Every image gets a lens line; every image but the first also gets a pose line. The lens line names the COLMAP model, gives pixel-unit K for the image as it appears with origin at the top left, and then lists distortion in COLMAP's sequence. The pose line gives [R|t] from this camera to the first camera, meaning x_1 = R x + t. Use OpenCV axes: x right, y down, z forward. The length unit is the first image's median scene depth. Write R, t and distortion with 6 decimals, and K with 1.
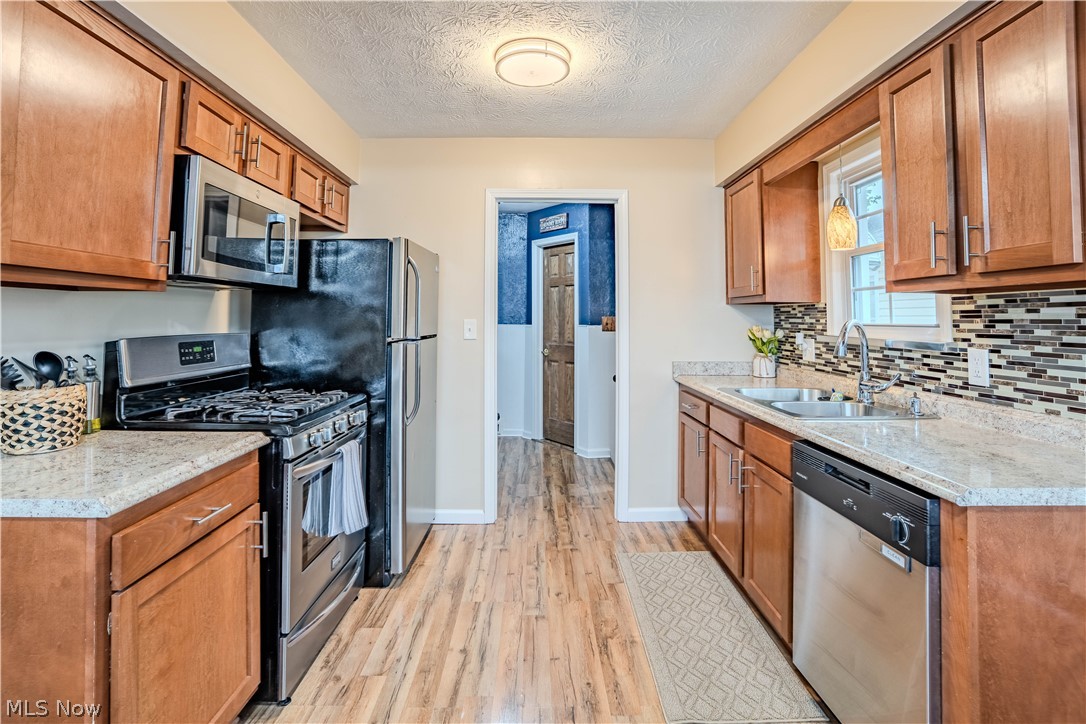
lens RADIAL K [[514.0, 0, 549.6], [0, 514.0, 293.8], [0, 0, 1]] dist [-0.049252, 0.014521]
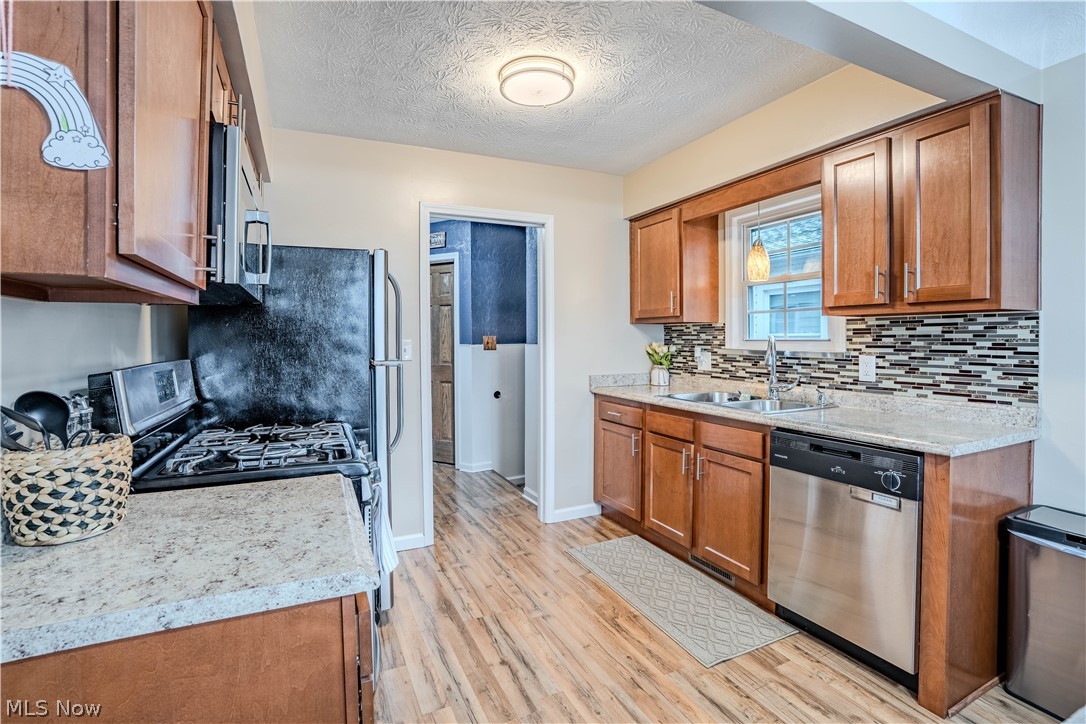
lens RADIAL K [[497.7, 0, 539.1], [0, 497.7, 342.9], [0, 0, 1]] dist [-0.064854, 0.019594]
pose [[0.914840, -0.013438, 0.403593, -0.523913], [-0.009746, 0.998420, 0.055336, 0.005914], [-0.403699, -0.054557, 0.913264, 0.110829]]
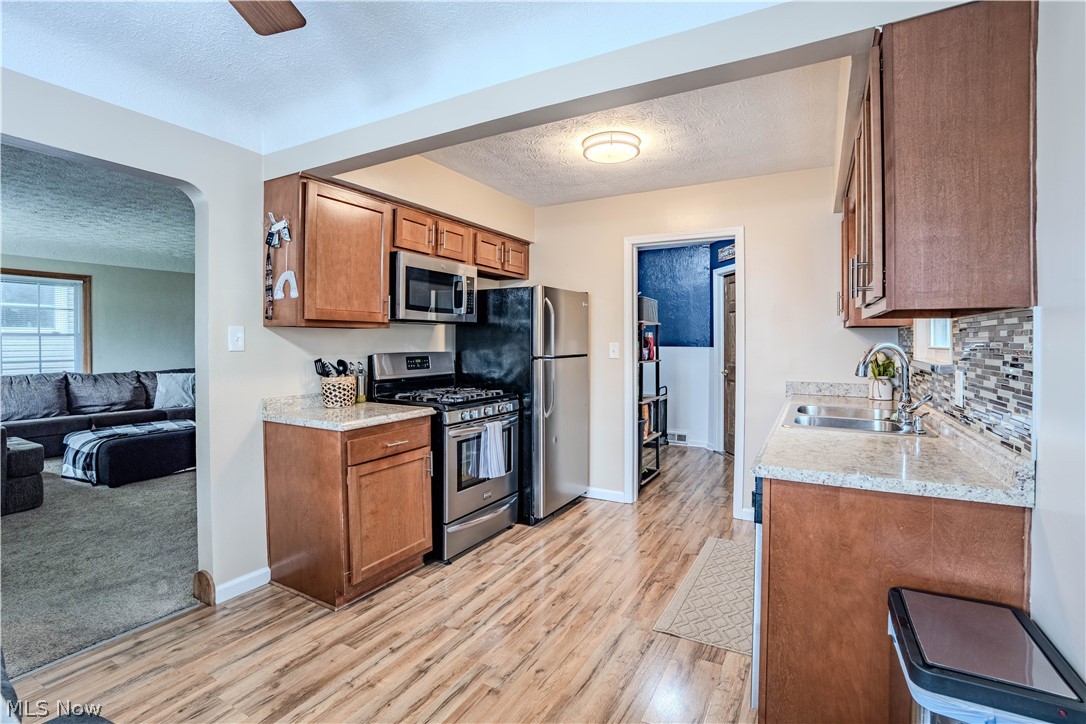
lens RADIAL K [[507.1, 0, 563.6], [0, 507.1, 340.3], [0, 0, 1]] dist [-0.058549, 0.014158]
pose [[0.877788, -0.003365, -0.479037, 0.595172], [0.025797, 0.998856, 0.040255, -0.015991], [0.478354, -0.047693, 0.876871, -0.274160]]
